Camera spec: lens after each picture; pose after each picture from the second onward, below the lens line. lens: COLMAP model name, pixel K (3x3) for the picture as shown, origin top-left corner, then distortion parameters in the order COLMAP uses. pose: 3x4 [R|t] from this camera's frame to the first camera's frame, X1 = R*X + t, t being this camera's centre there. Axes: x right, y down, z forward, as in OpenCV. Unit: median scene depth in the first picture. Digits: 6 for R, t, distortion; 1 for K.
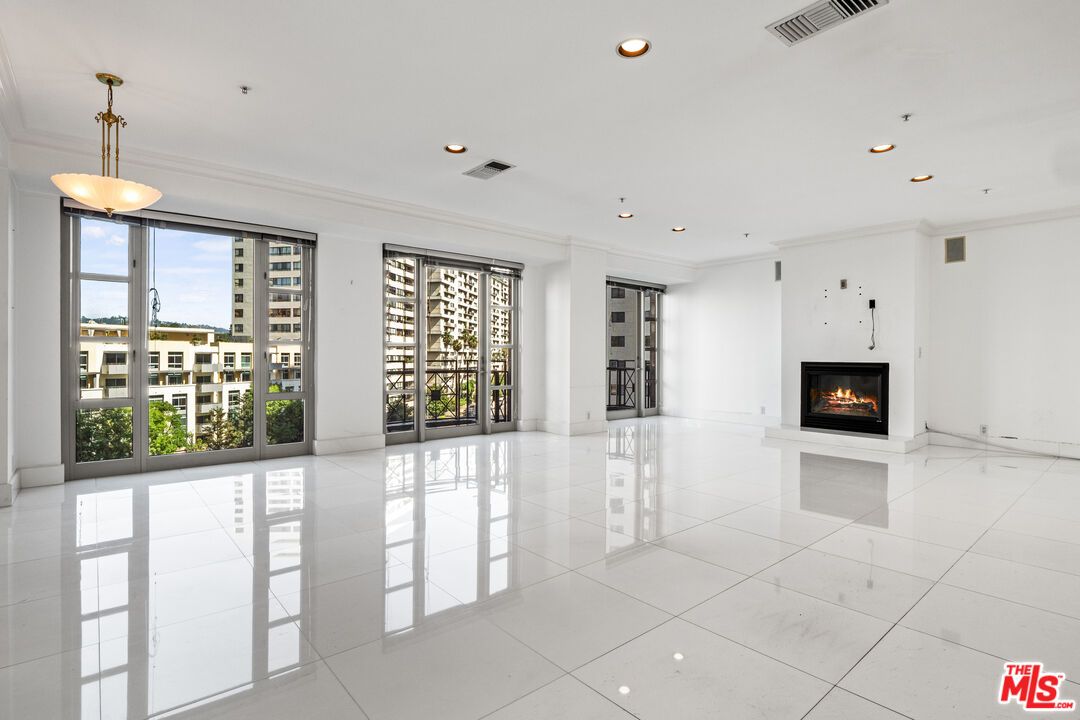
lens RADIAL K [[534.5, 0, 532.1], [0, 534.5, 359.5], [0, 0, 1]] dist [-0.006273, -0.004664]
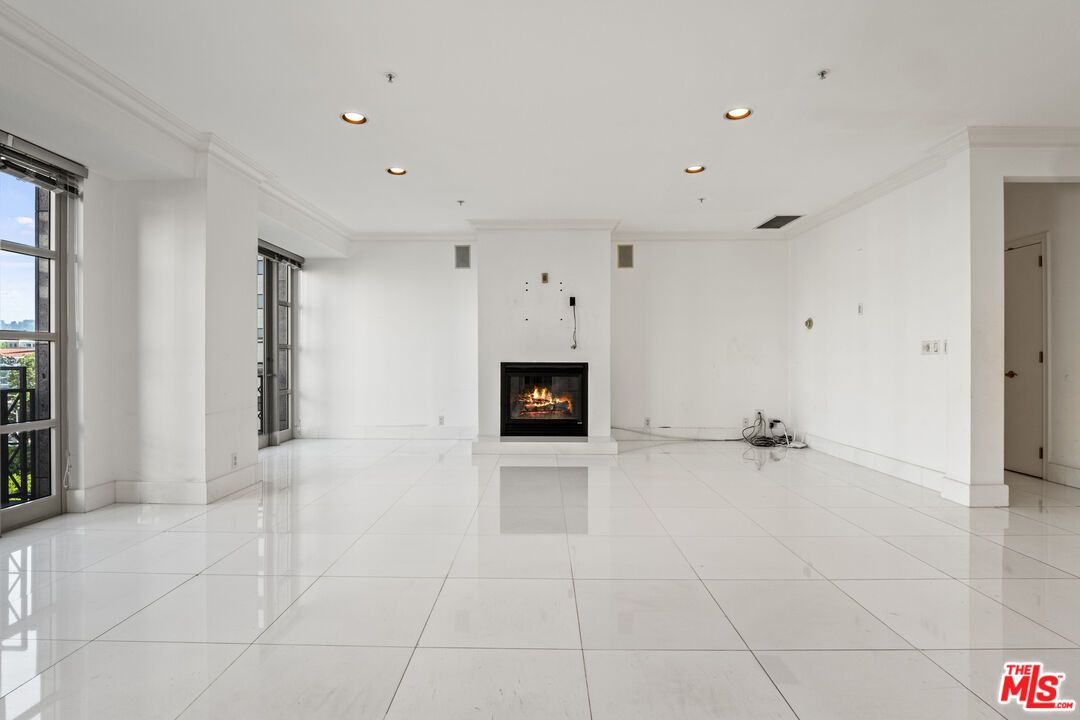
lens RADIAL K [[534.5, 0, 547.8], [0, 534.5, 355.0], [0, 0, 1]] dist [-0.006273, -0.004664]
pose [[0.651794, 0.000022, 0.758396, -0.111743], [0.006683, 0.999961, -0.005772, -0.001915], [-0.758366, 0.008831, 0.651769, 0.384211]]
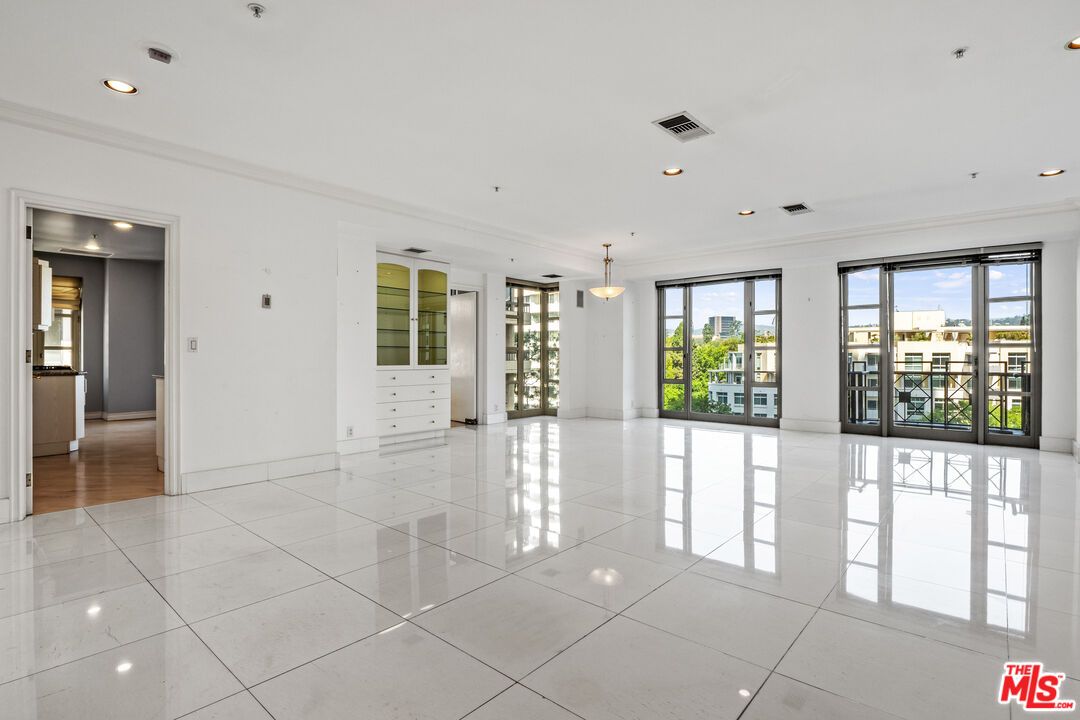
lens RADIAL K [[534.5, 0, 539.5], [0, 534.5, 354.3], [0, 0, 1]] dist [-0.006273, -0.004664]
pose [[0.160402, -0.004770, -0.987040, 0.677792], [-0.006555, 0.999961, -0.005898, -0.000903], [0.987030, 0.007416, 0.160365, 0.123197]]
